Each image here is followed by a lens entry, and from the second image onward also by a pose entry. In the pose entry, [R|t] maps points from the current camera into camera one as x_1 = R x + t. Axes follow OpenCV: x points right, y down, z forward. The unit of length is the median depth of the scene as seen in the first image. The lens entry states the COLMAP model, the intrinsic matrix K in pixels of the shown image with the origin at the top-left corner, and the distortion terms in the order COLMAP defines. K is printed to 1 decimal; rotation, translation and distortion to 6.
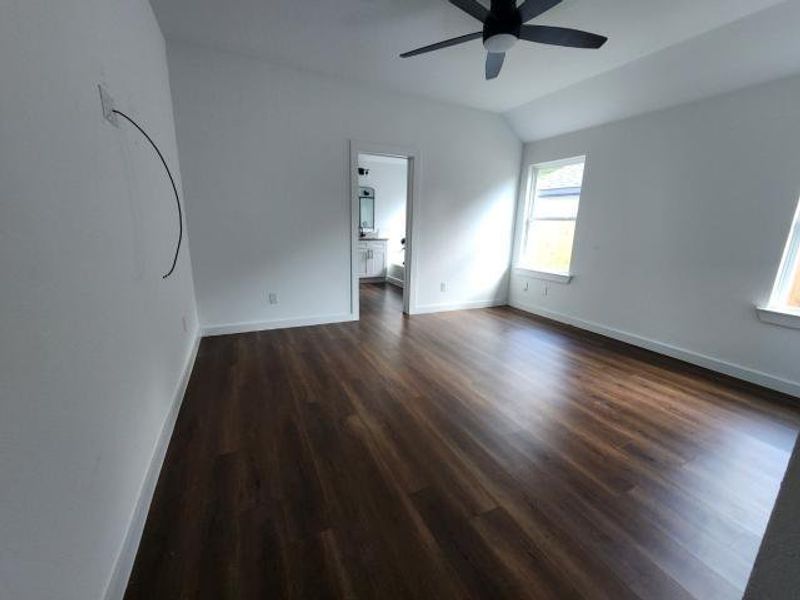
lens RADIAL K [[331.3, 0, 400.0], [0, 331.3, 300.0], [0, 0, 1]] dist [0.000458, 0.000486]
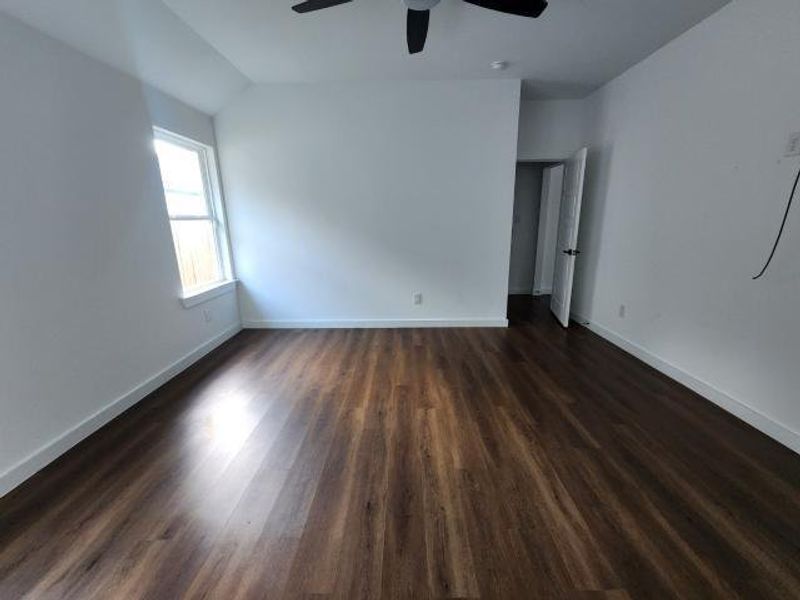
lens RADIAL K [[331.3, 0, 400.0], [0, 331.3, 300.0], [0, 0, 1]] dist [0.000458, 0.000486]
pose [[-0.898244, -0.122012, 0.422221, -0.051084], [0.090724, 0.888525, 0.449770, -0.443464], [-0.430031, 0.442309, -0.787042, 1.701279]]
